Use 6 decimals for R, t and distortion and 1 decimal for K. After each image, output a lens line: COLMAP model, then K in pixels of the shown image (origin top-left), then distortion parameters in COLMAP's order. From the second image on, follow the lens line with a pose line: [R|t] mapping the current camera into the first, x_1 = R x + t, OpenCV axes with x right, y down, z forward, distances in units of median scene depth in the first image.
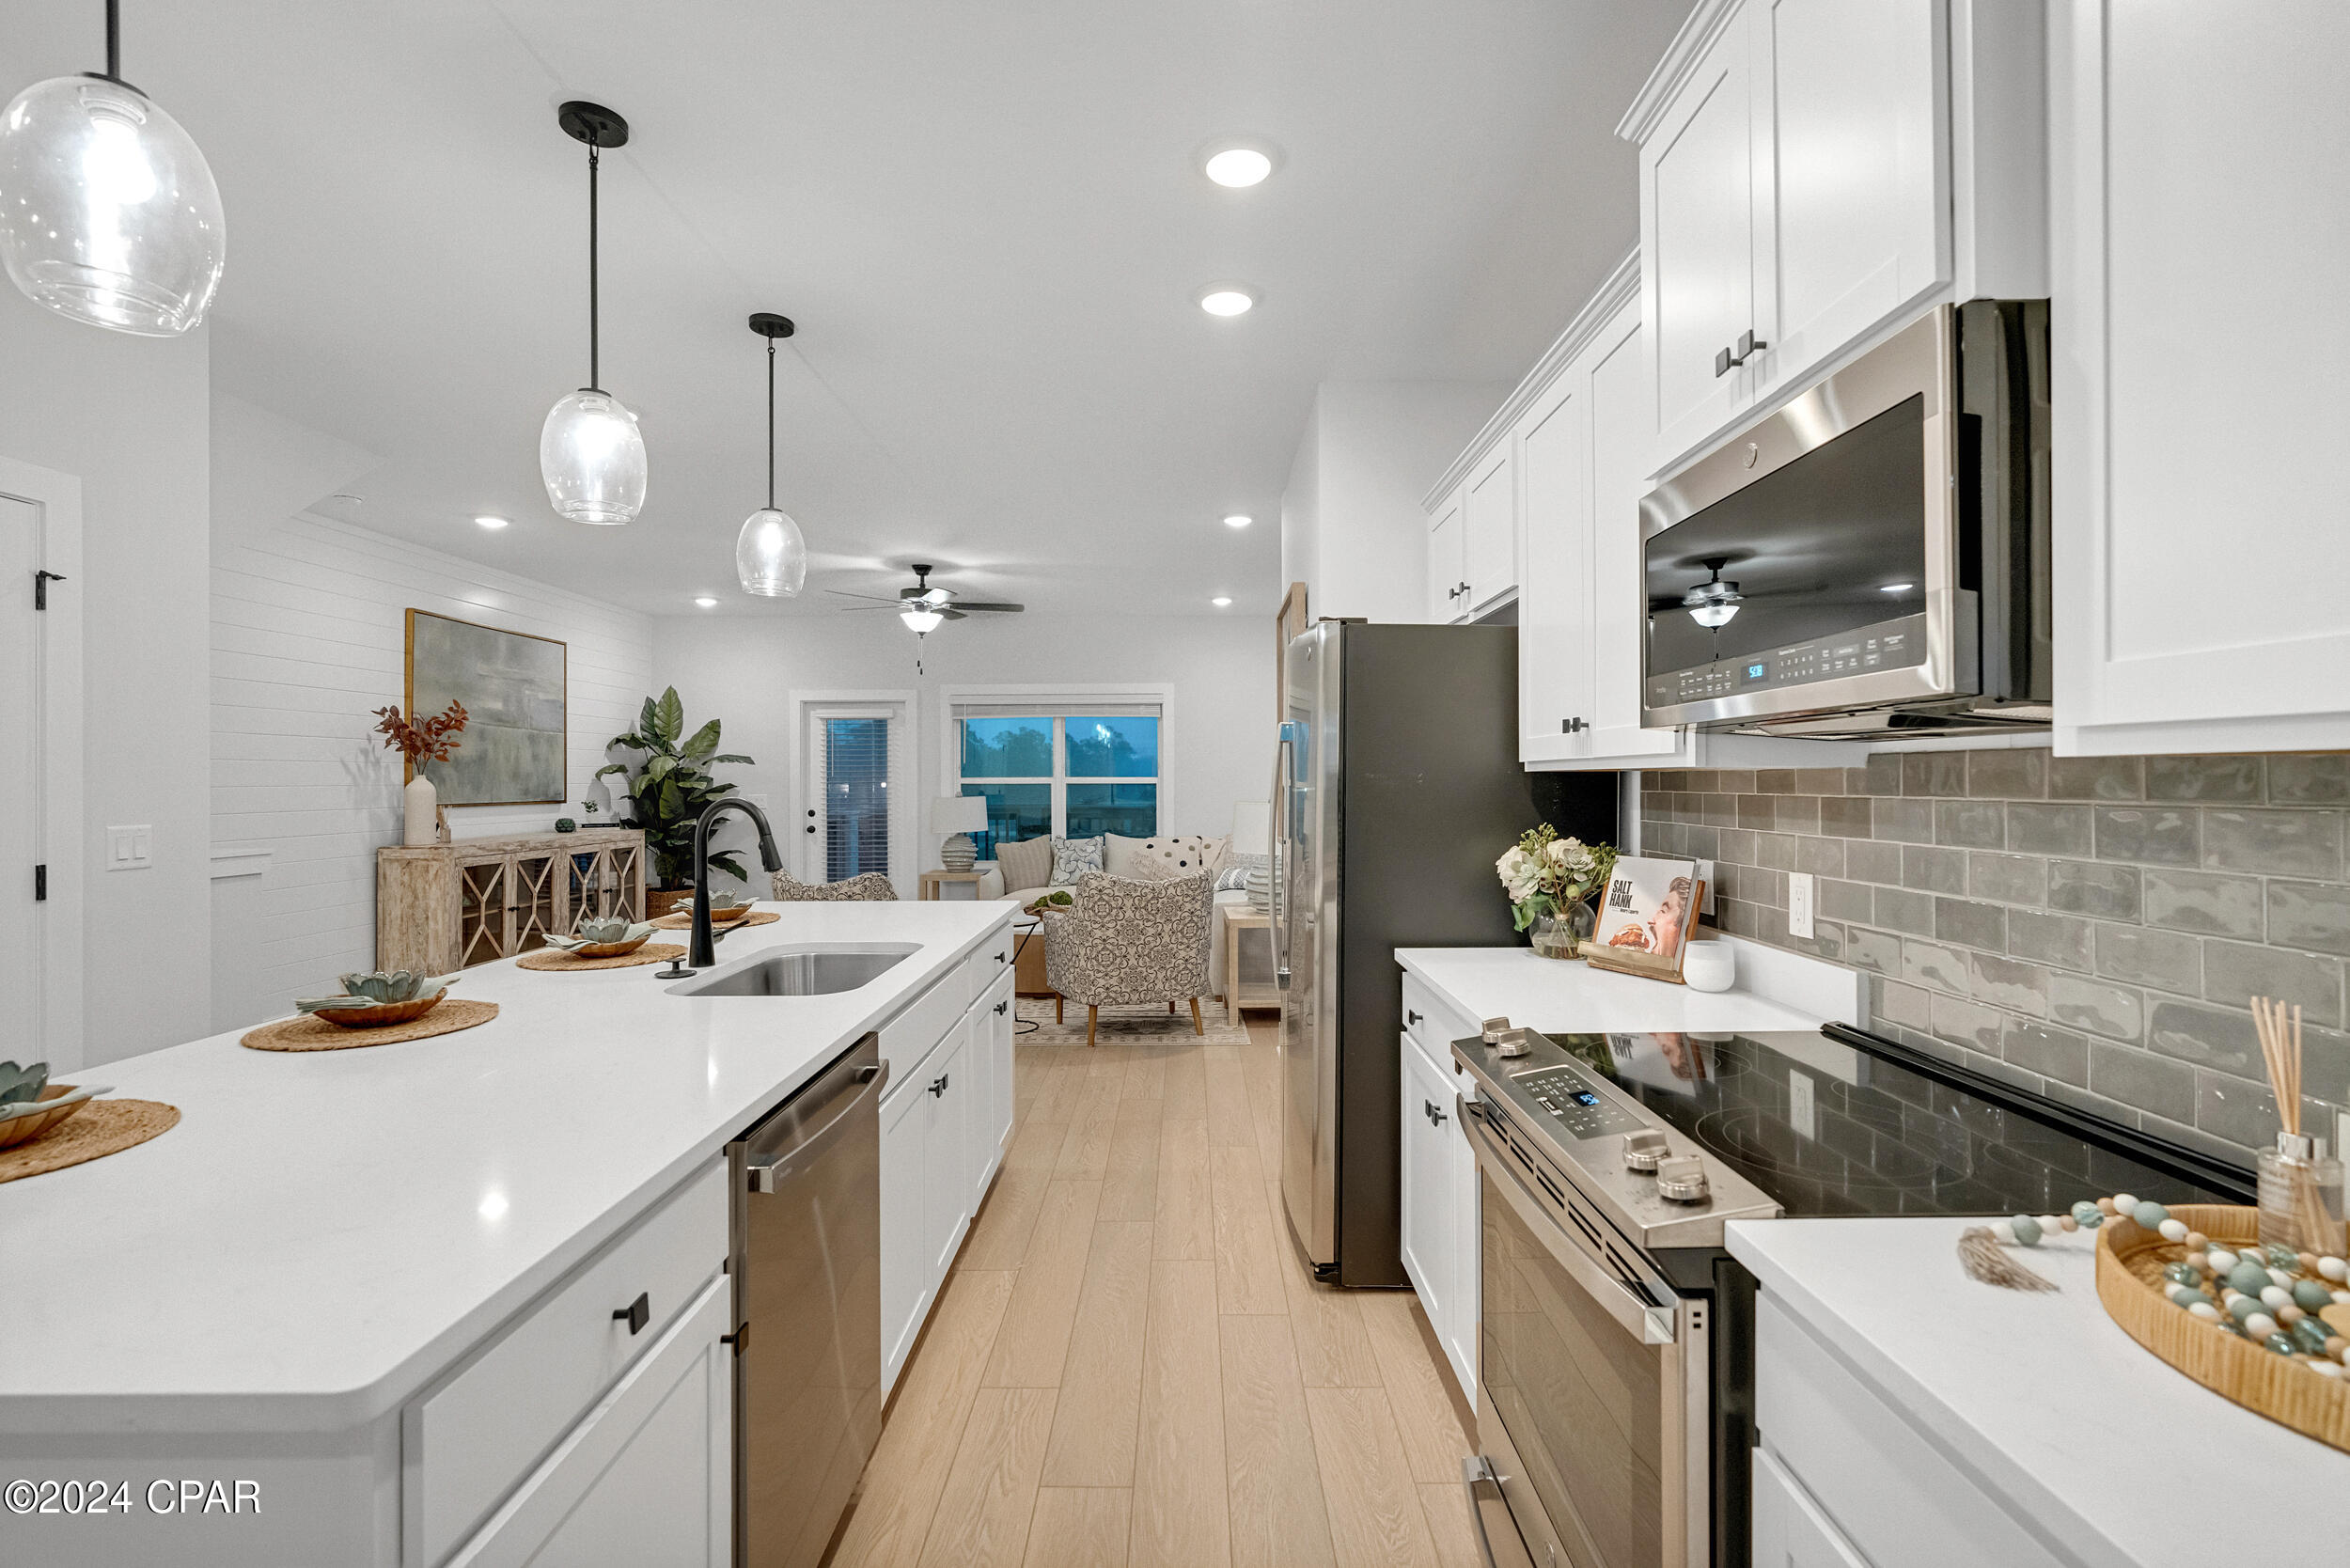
lens RADIAL K [[1059.8, 0, 1186.1], [0, 1059.8, 782.0], [0, 0, 1]] dist [-0.012737, 0.007399]
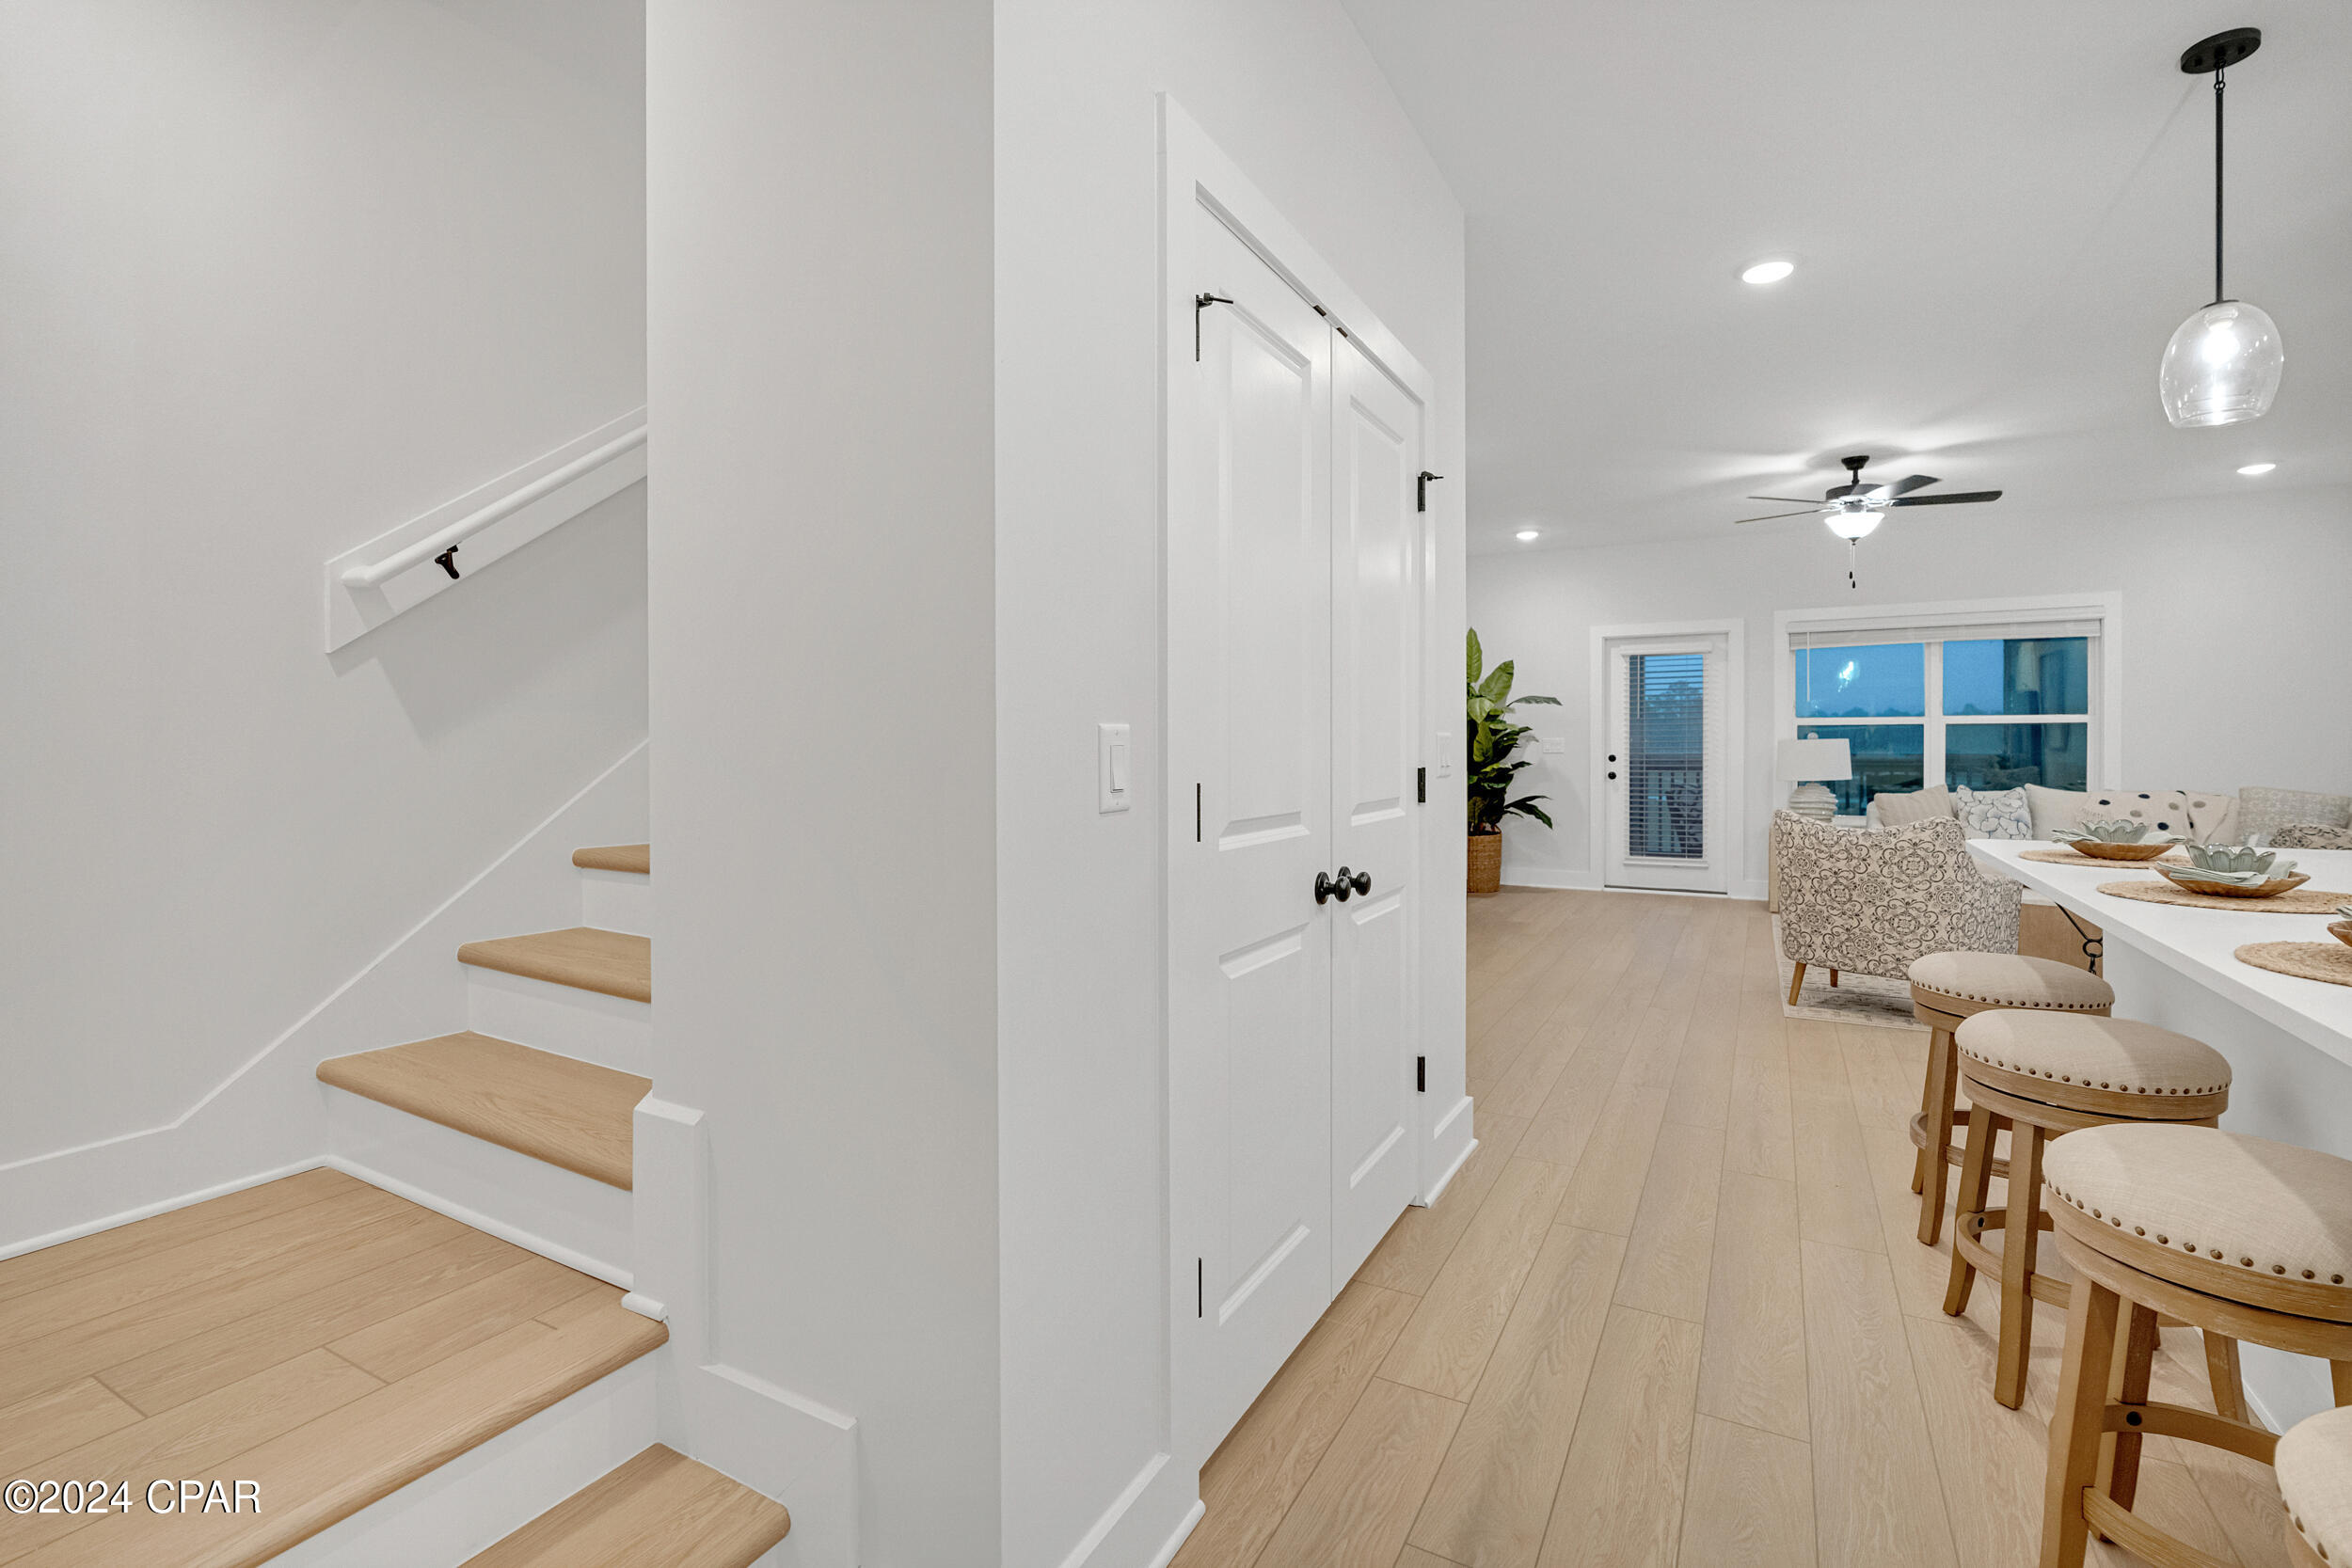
lens RADIAL K [[1059.8, 0, 1178.5], [0, 1059.8, 754.1], [0, 0, 1]] dist [-0.007724, 0.000149]
pose [[0.872634, 0.004407, -0.488356, -0.357802], [0.000680, 0.999947, 0.010239, 0.024857], [0.488375, -0.009266, 0.872585, 0.005475]]
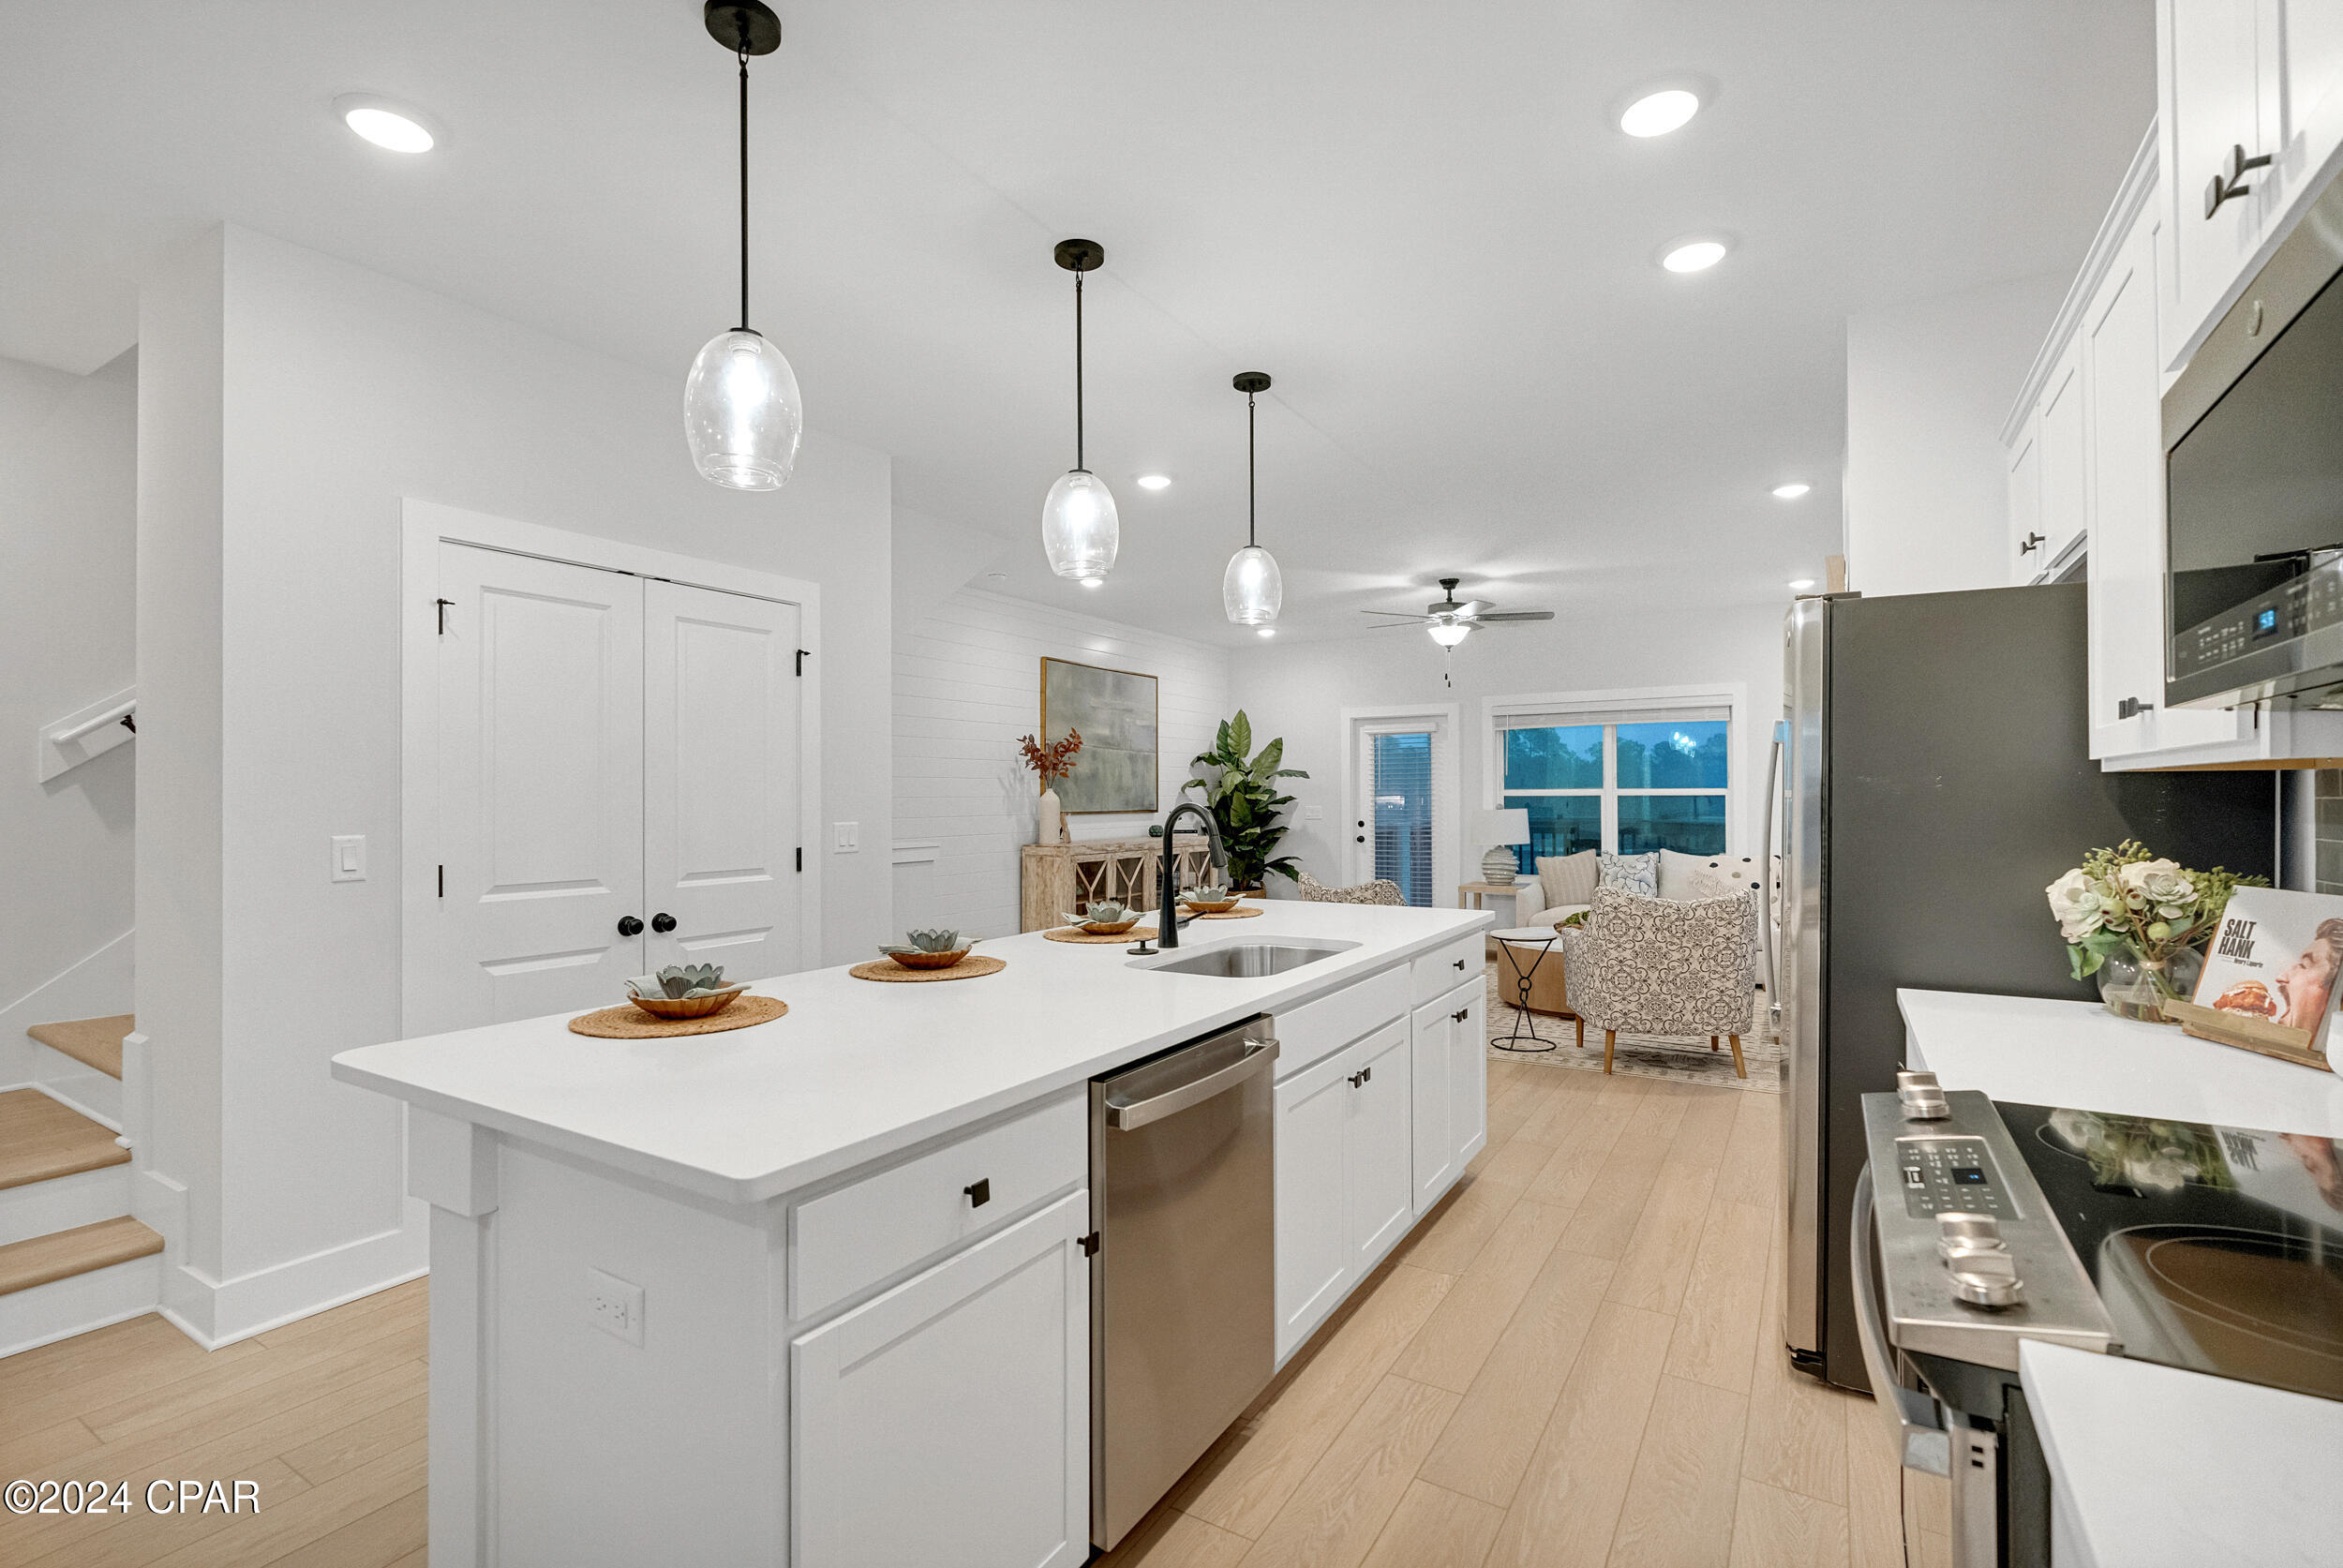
lens RADIAL K [[1057.9, 0, 1181.6], [0, 1057.9, 793.4], [0, 0, 1]] dist [-0.004081, 0.000624]
pose [[0.853981, -0.002555, -0.520298, 0.067235], [0.001145, 0.999995, -0.003031, 0.003281], [0.520303, 0.001993, 0.853980, 0.003689]]
